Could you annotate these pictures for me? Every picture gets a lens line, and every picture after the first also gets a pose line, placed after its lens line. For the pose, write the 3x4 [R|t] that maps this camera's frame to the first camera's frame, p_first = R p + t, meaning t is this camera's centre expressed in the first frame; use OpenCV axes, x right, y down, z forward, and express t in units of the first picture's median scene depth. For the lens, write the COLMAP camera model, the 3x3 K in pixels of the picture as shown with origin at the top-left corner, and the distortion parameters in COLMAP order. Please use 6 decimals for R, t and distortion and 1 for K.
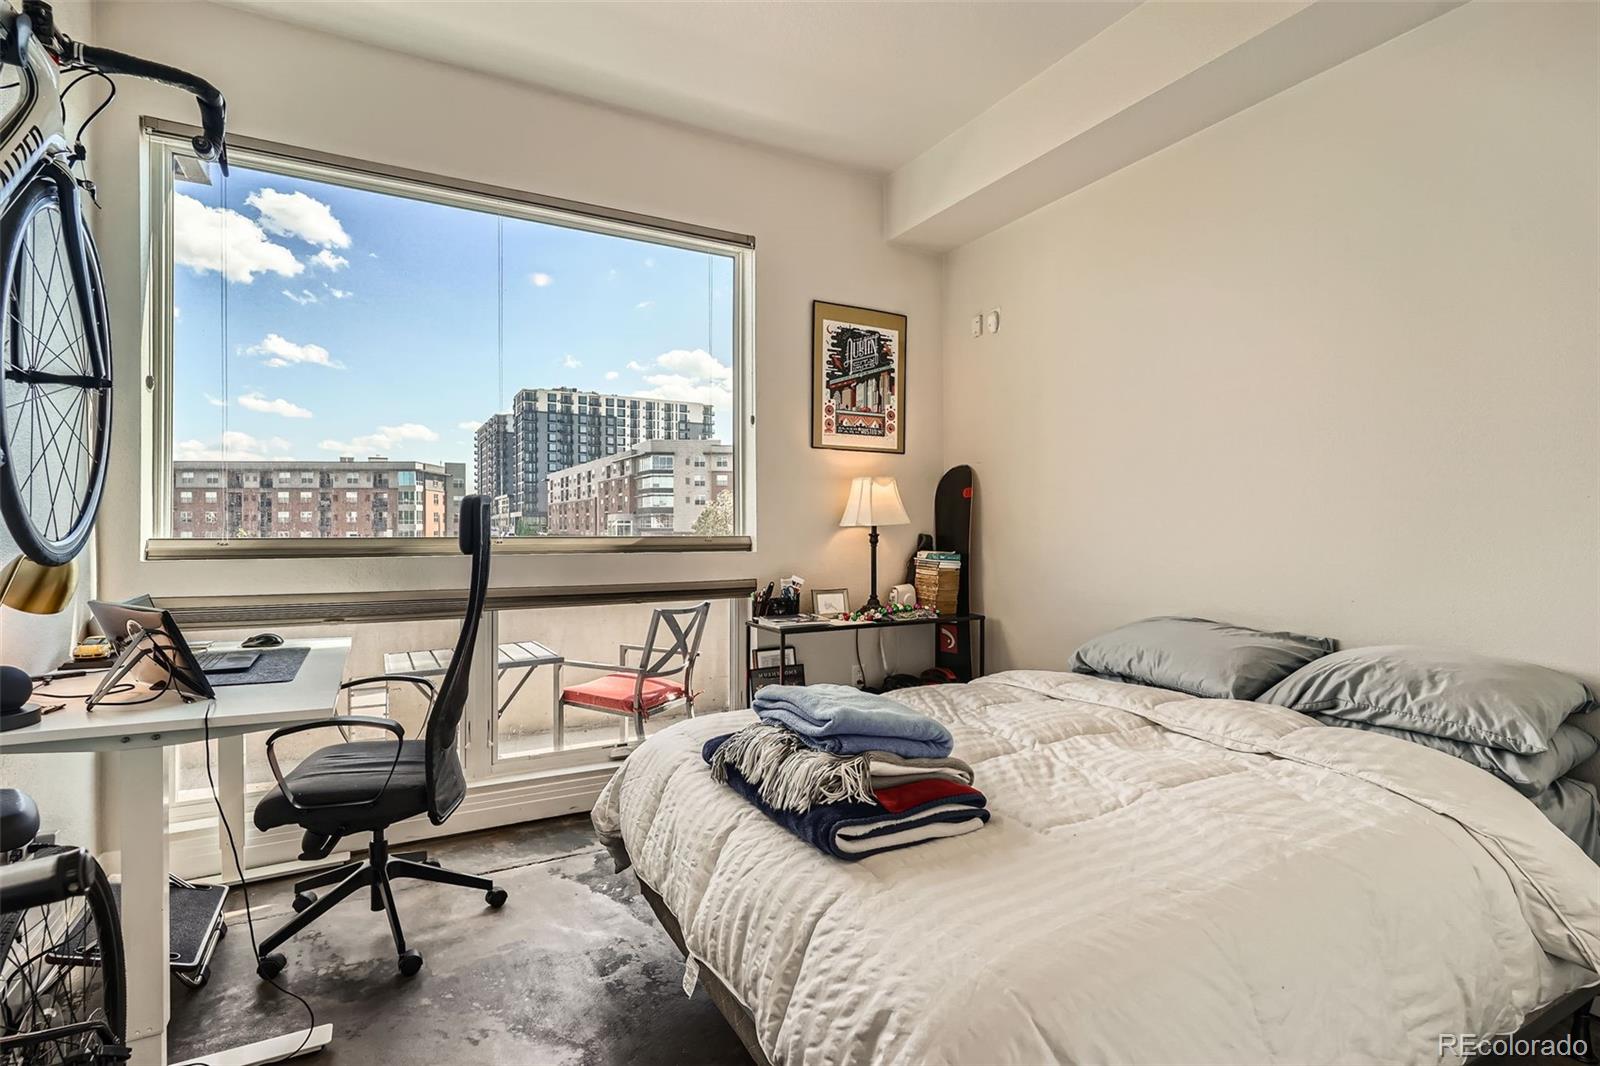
lens RADIAL K [[764.0, 0, 800.0], [0, 764.0, 533.0], [0, 0, 1]] dist [-0.012442, -0.000367]
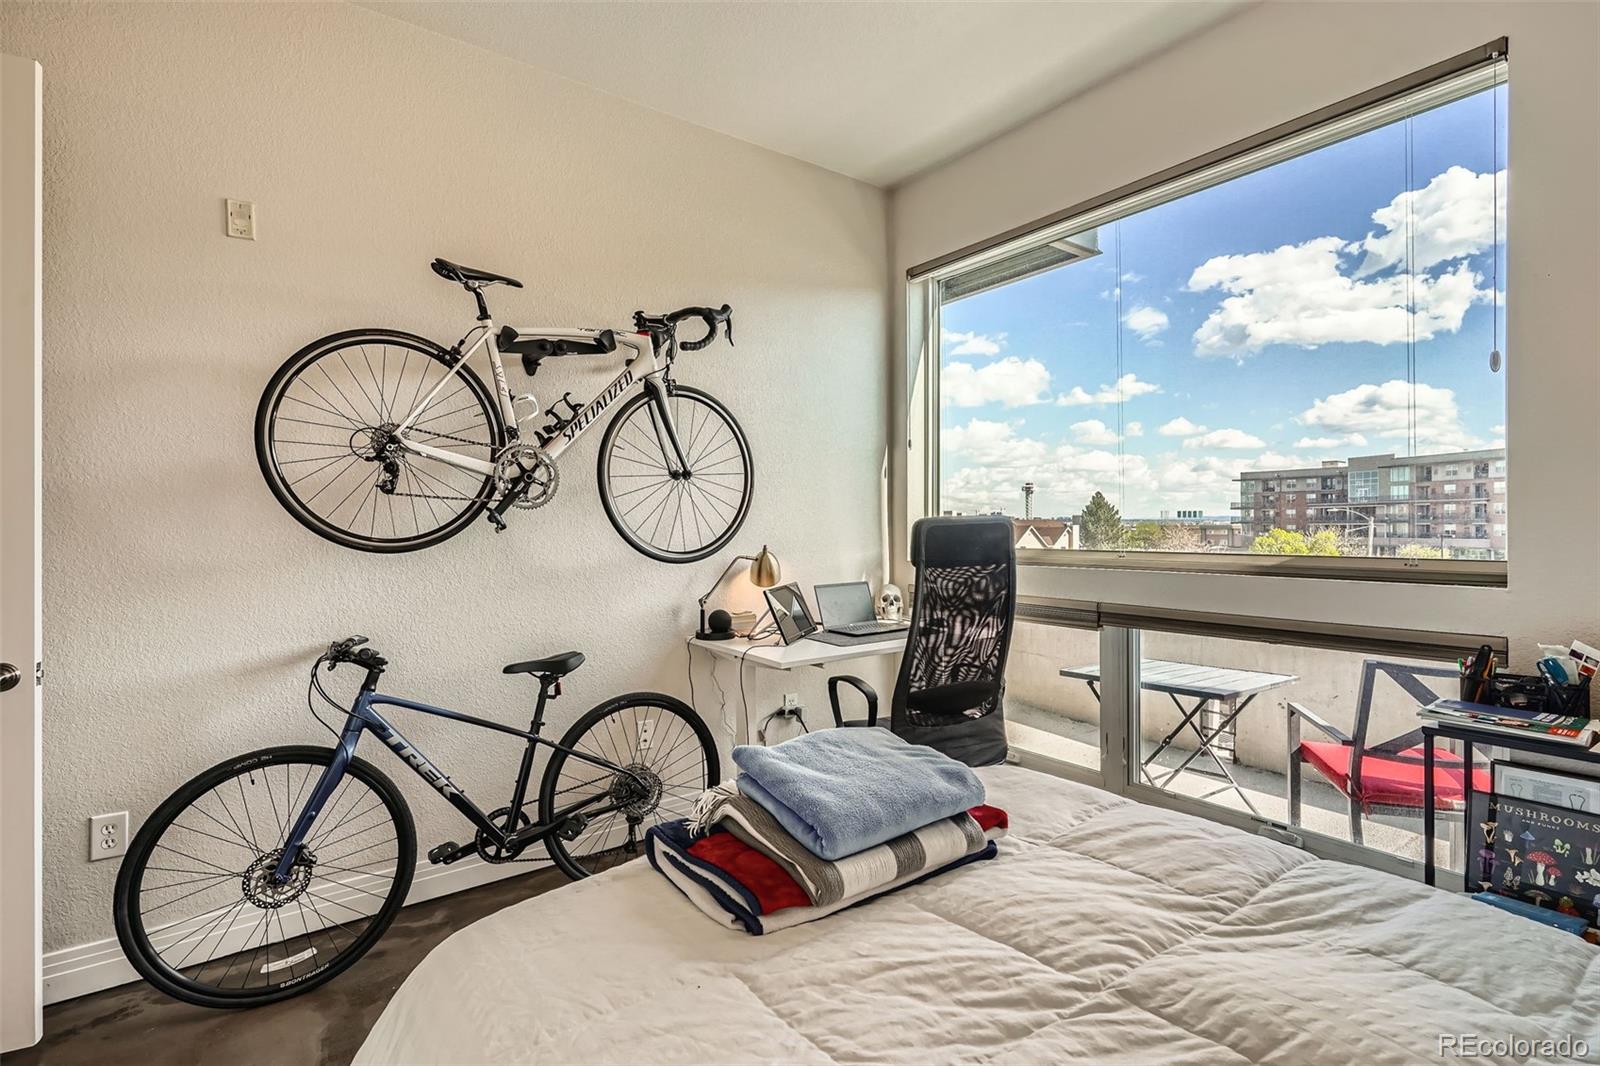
lens RADIAL K [[763.5, 0, 791.5], [0, 763.5, 529.8], [0, 0, 1]] dist [0.003004, -0.000124]
pose [[0.123301, 0.004373, -0.992360, 0.439182], [0.001567, 0.999988, 0.004602, -0.022251], [0.992368, -0.002122, 0.123293, 0.394141]]
